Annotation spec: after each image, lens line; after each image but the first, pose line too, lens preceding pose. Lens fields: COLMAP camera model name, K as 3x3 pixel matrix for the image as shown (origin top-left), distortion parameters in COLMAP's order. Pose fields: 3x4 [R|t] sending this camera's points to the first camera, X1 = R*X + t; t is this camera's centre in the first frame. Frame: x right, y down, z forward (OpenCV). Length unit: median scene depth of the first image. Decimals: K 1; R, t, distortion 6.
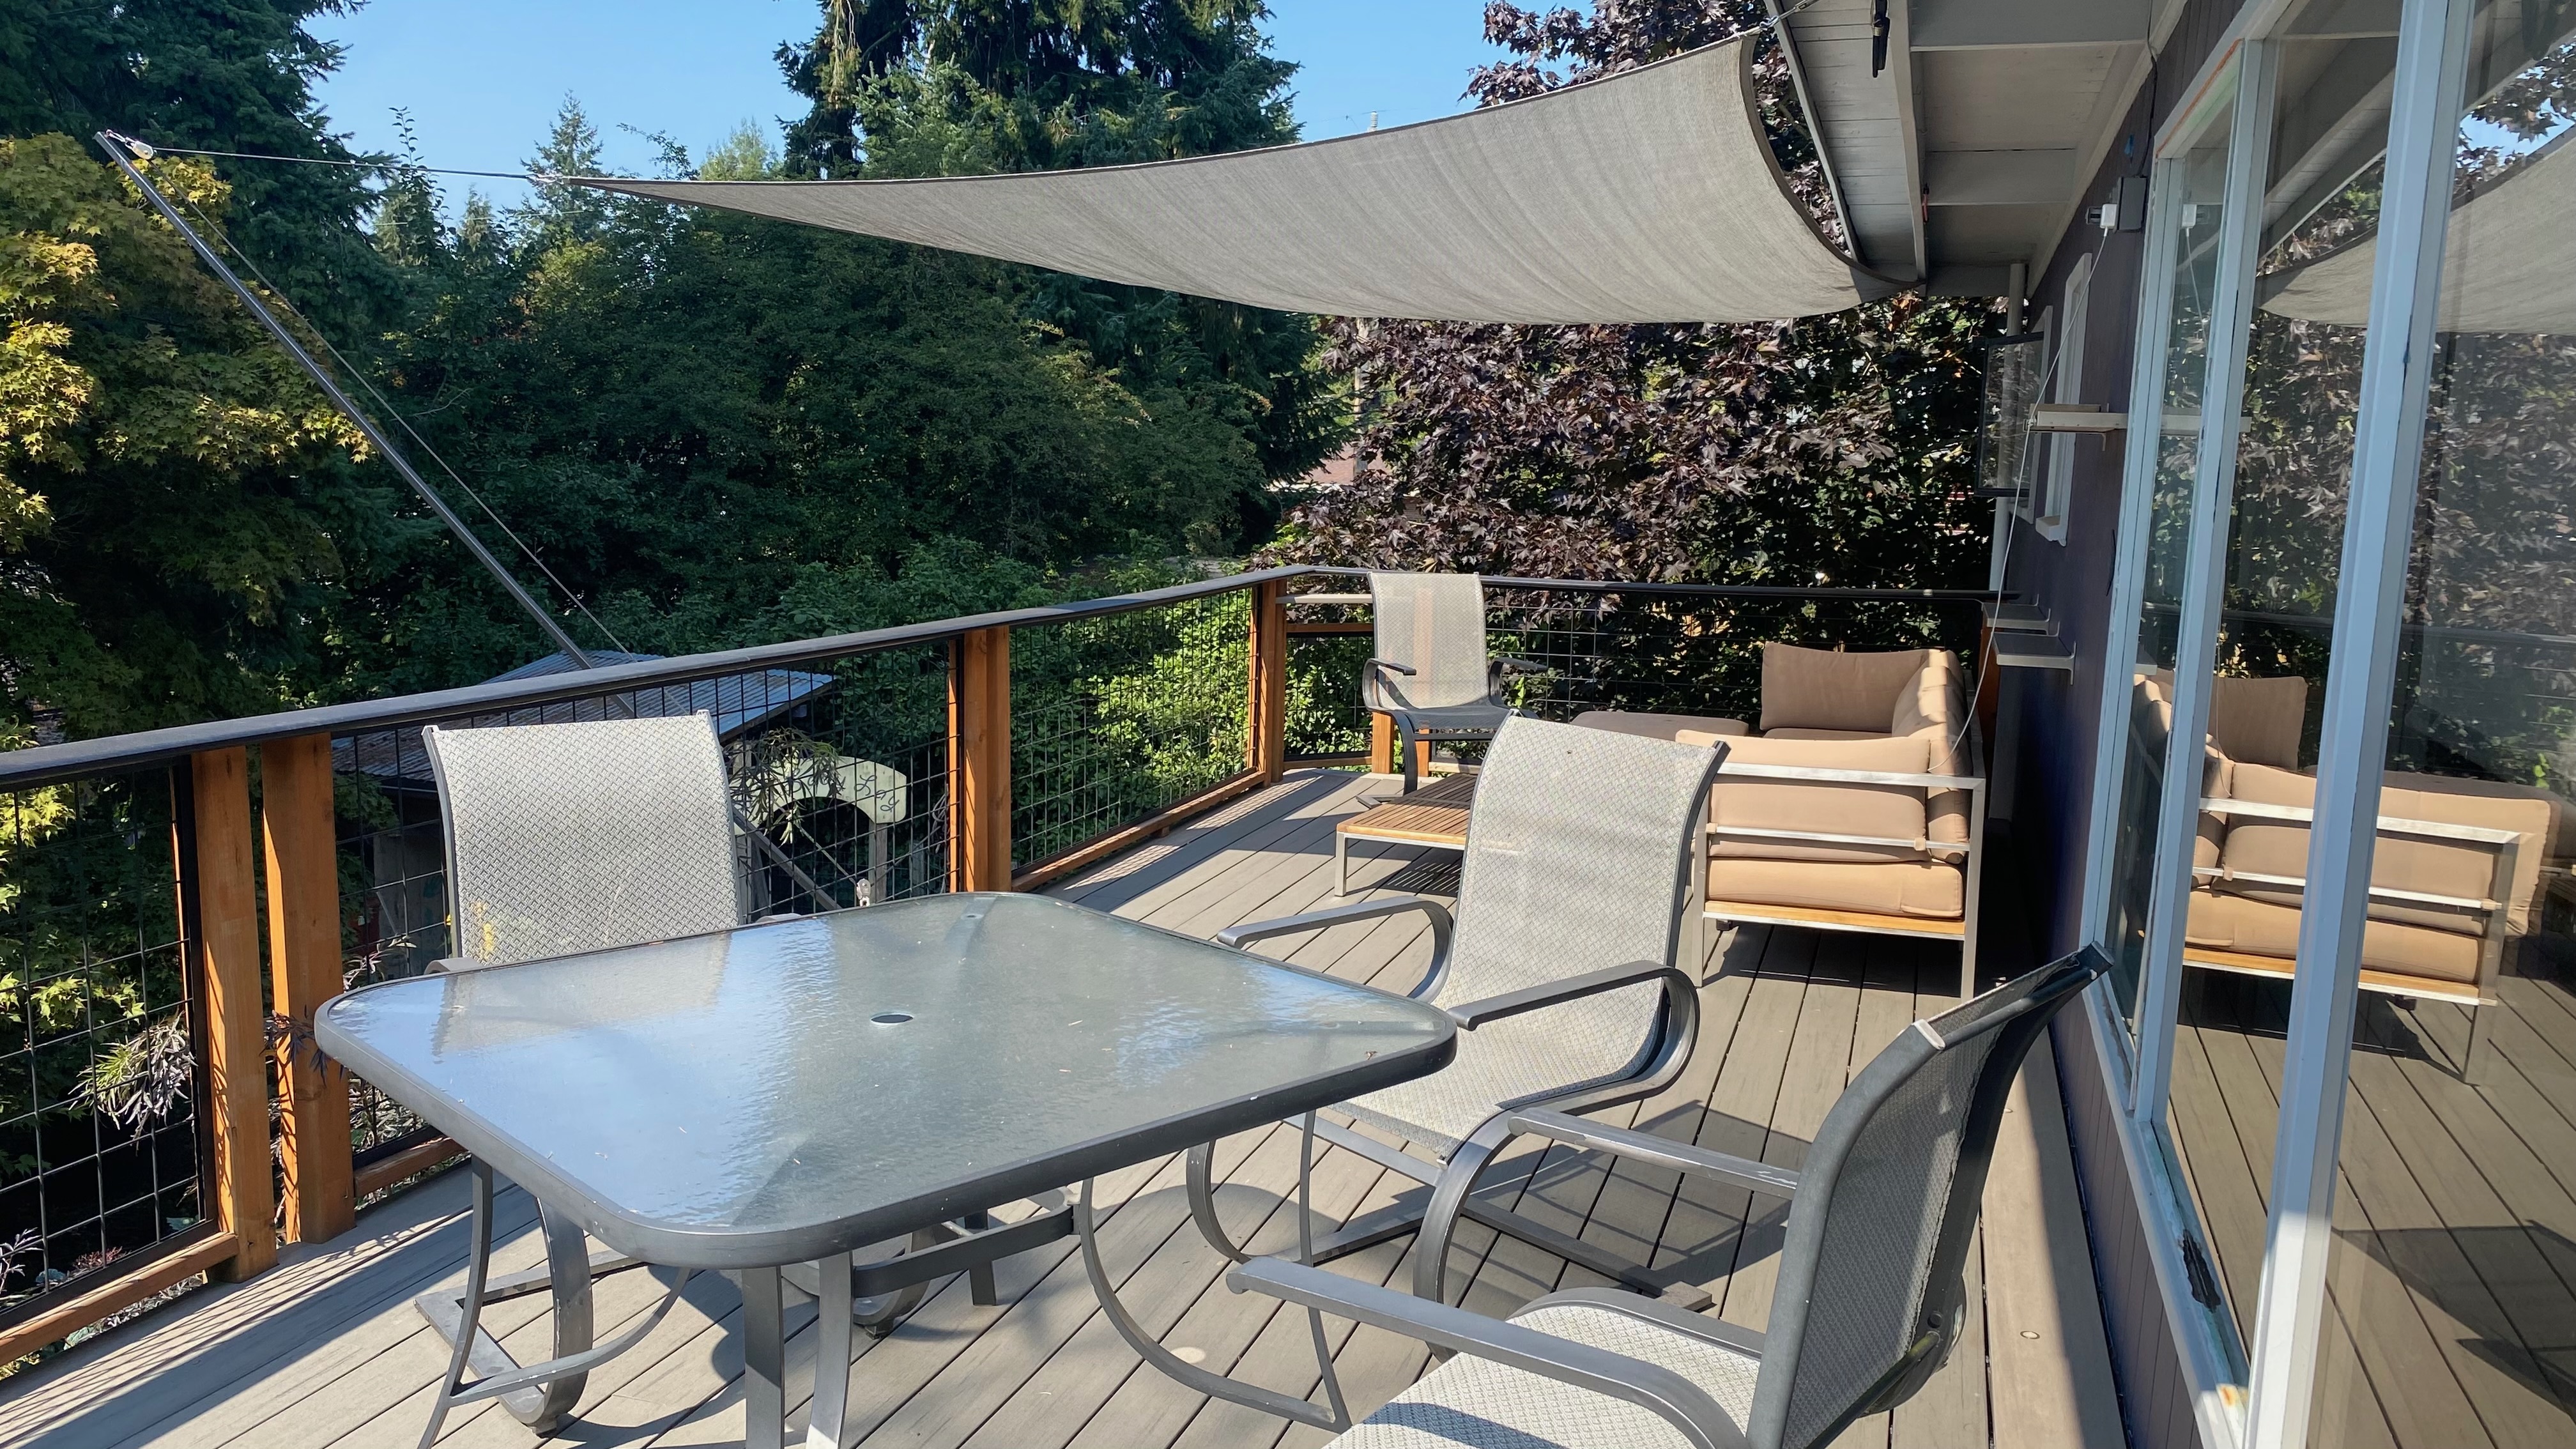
lens RADIAL K [[1958.8, 0, 1294.1], [0, 1958.8, 751.1], [0, 0, 1]] dist [-0.001706, 0.025942]
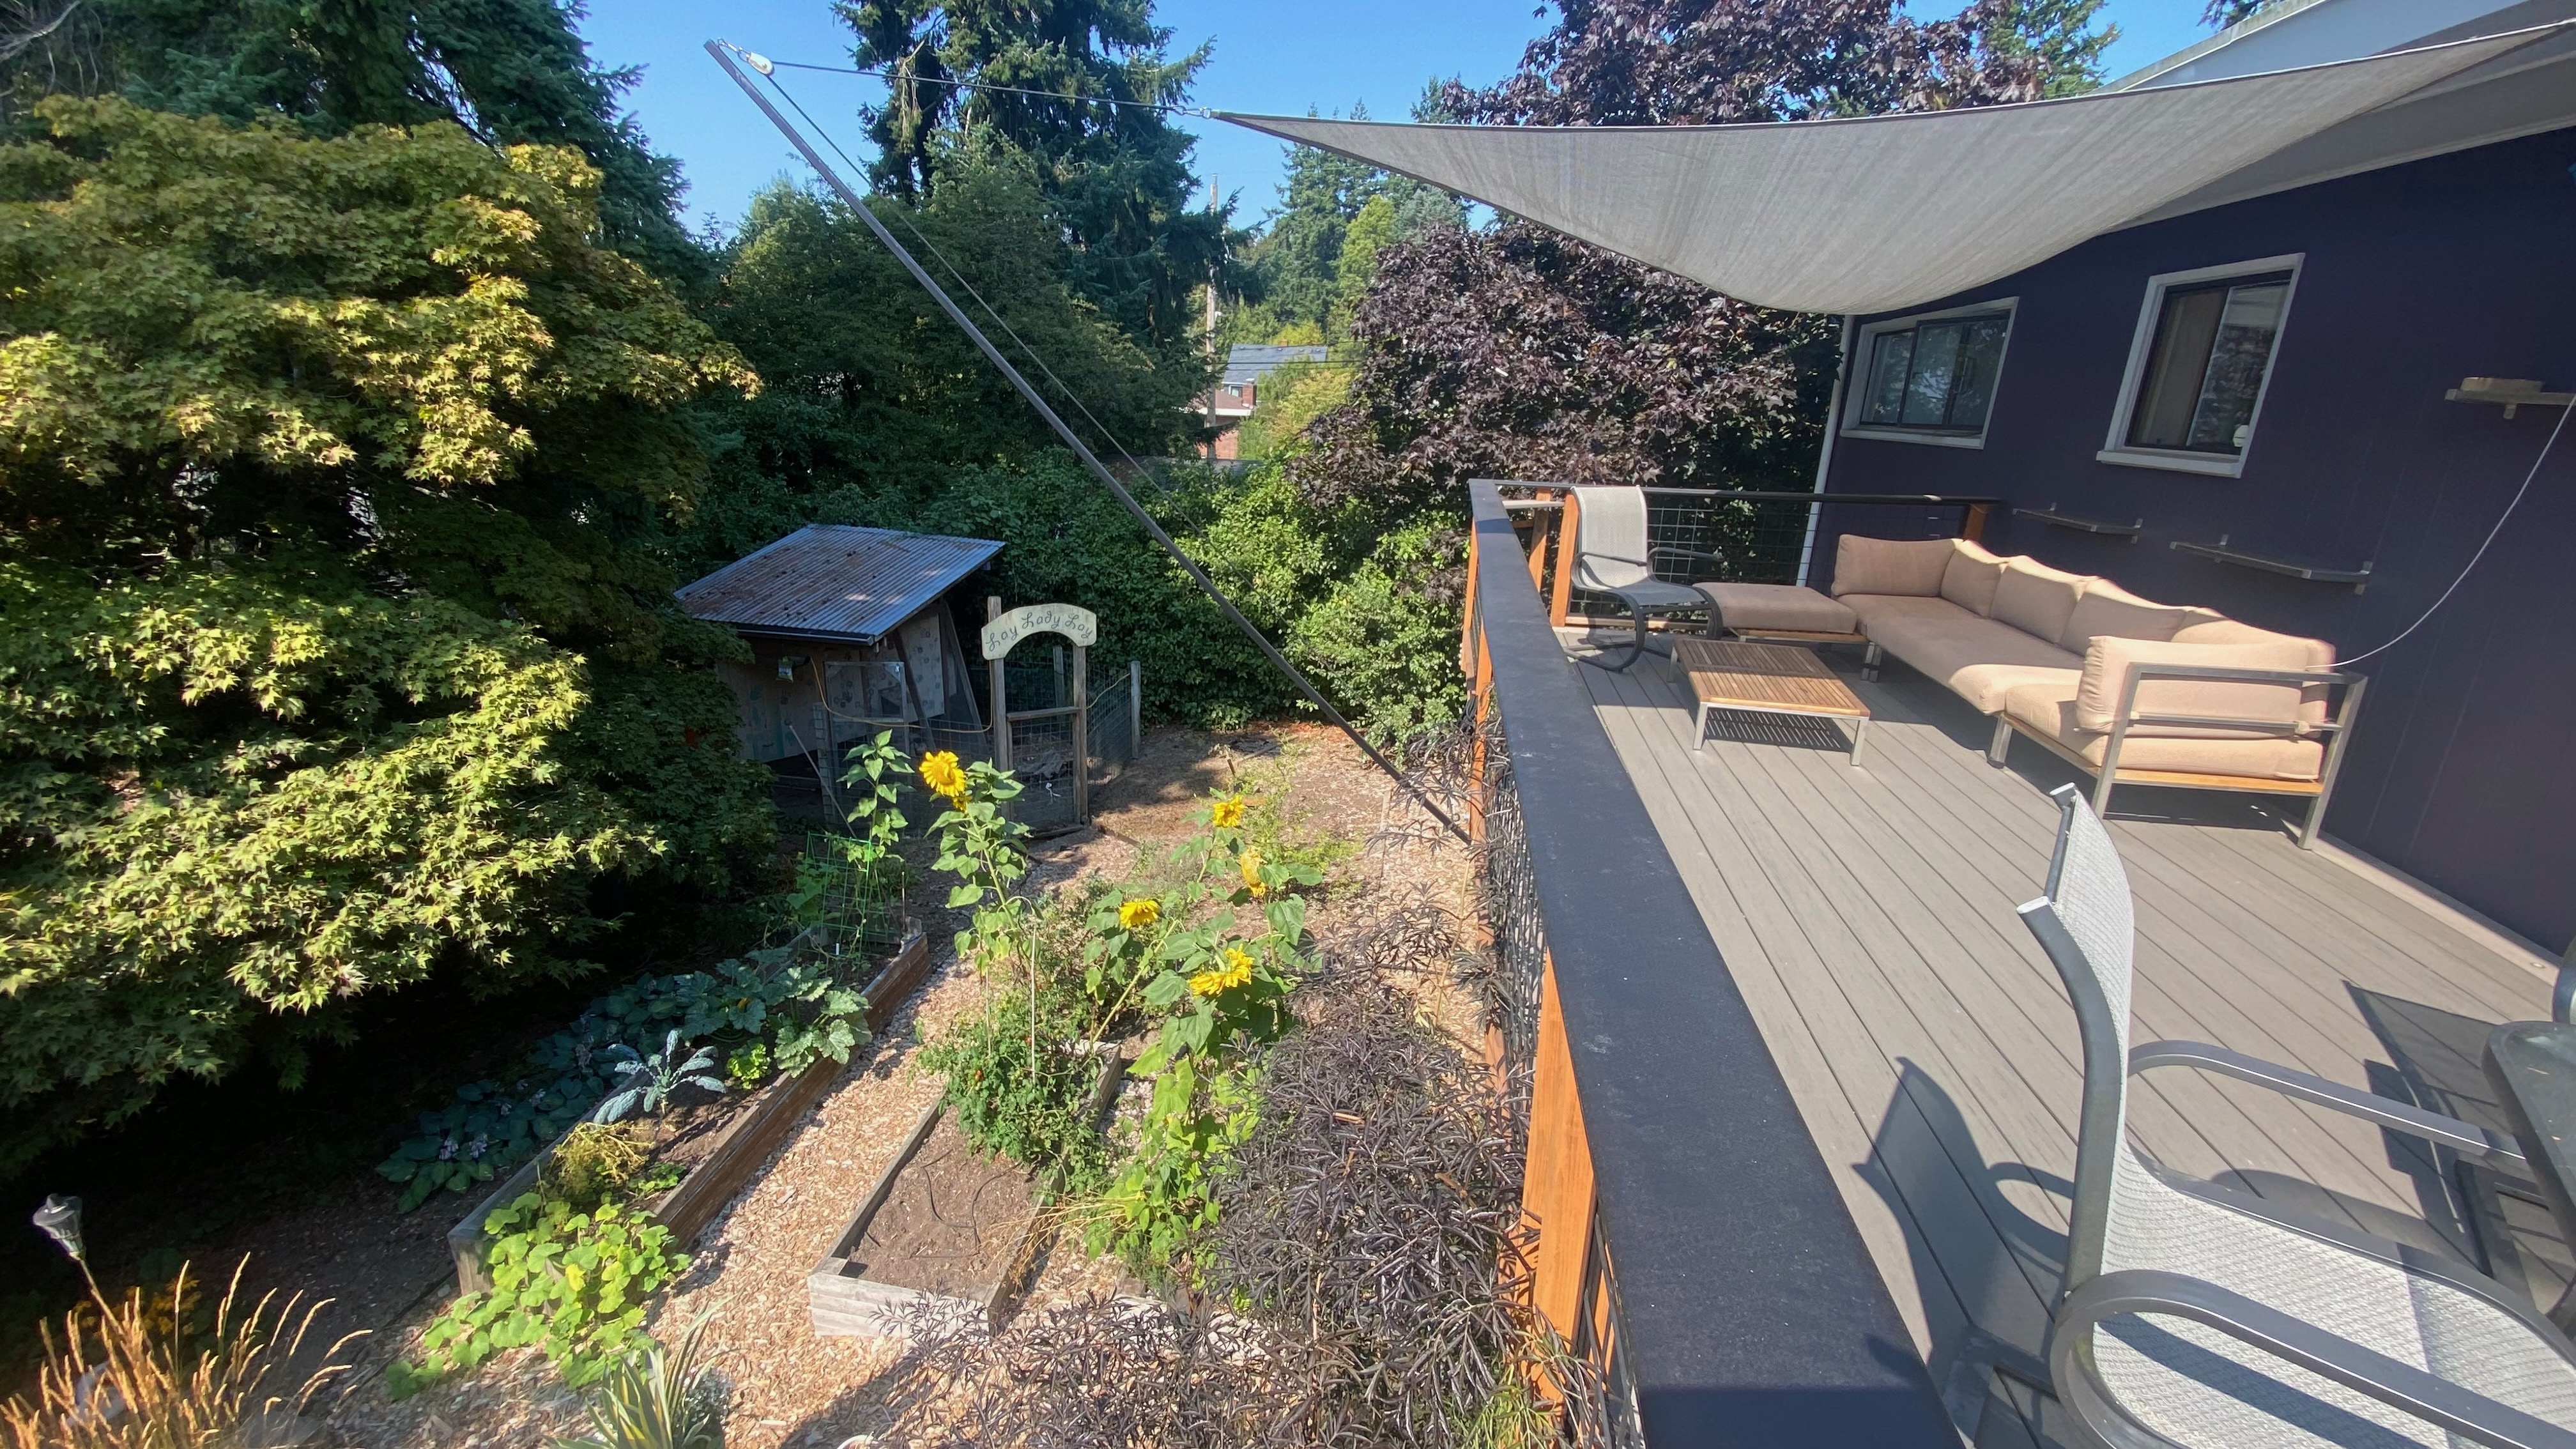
lens RADIAL K [[1069.9, 0, 1272.6], [0, 1069.9, 697.0], [0, 0, 1]] dist [0.028781, -0.000211]
pose [[0.989469, -0.034800, 0.140501, -0.251985], [0.016116, 0.991120, 0.131993, -0.042620], [-0.143846, -0.128339, 0.981243, 0.234563]]
